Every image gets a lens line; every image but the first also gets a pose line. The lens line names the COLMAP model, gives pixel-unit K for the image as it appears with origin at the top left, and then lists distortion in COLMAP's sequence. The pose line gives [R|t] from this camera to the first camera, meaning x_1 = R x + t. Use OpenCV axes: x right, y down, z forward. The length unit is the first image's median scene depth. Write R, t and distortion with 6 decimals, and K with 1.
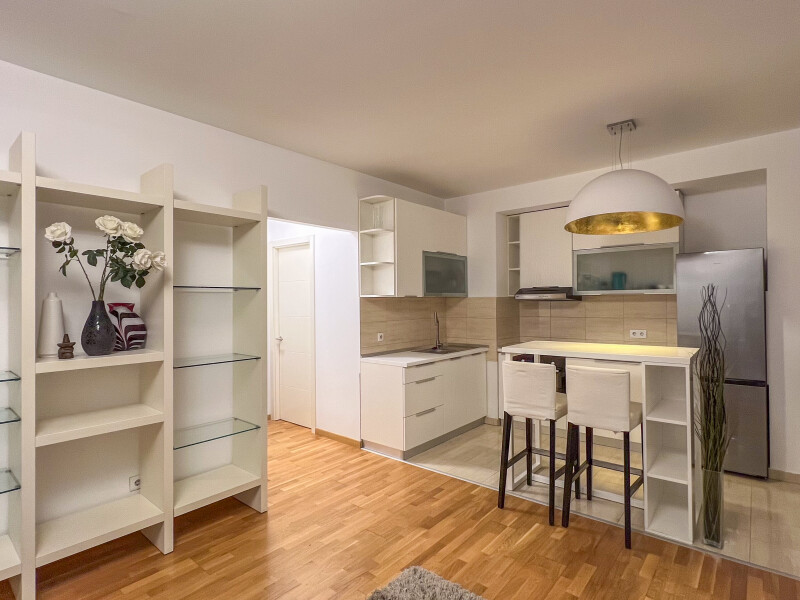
lens RADIAL K [[429.8, 0, 397.9], [0, 429.8, 302.3], [0, 0, 1]] dist [-0.003917, 0.001933]
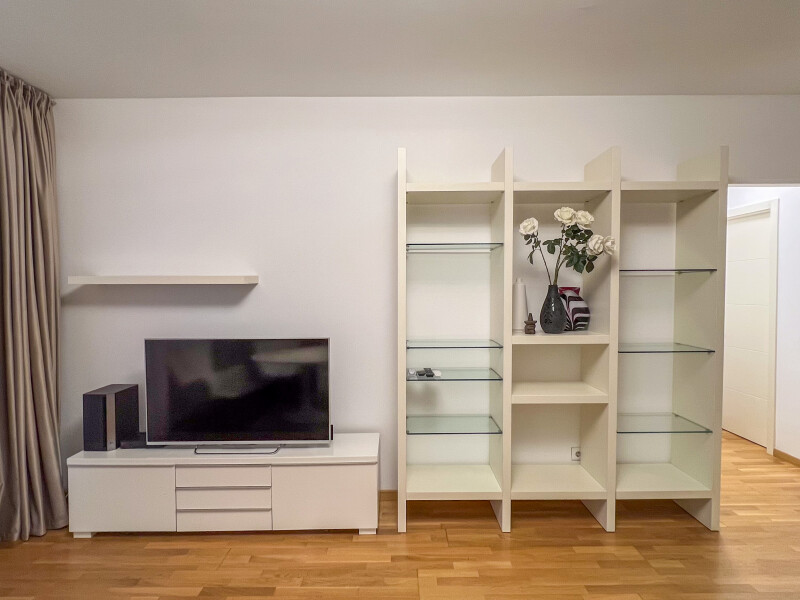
lens RADIAL K [[429.8, 0, 400.0], [0, 429.8, 301.1], [0, 0, 1]] dist [-0.003917, 0.001933]
pose [[0.646380, 0.024631, -0.762618, -0.089679], [-0.000471, 0.999492, 0.031883, 0.002901], [0.763016, -0.020249, 0.646063, -0.029955]]
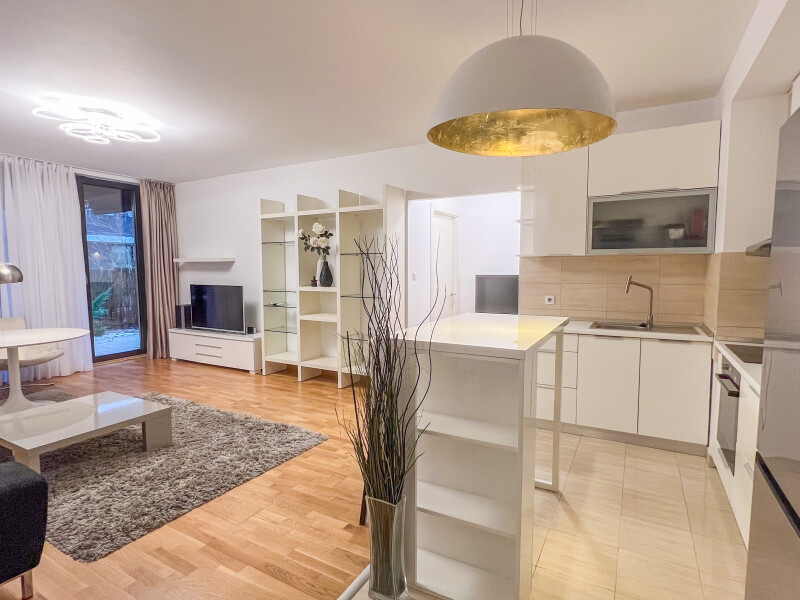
lens RADIAL K [[429.8, 0, 399.7], [0, 429.8, 298.5], [0, 0, 1]] dist [-0.003917, 0.001933]
pose [[0.190610, 0.088170, -0.977698, 1.401875], [0.004438, 0.995871, 0.090674, -0.013672], [0.981656, -0.021622, 0.189431, 0.871264]]
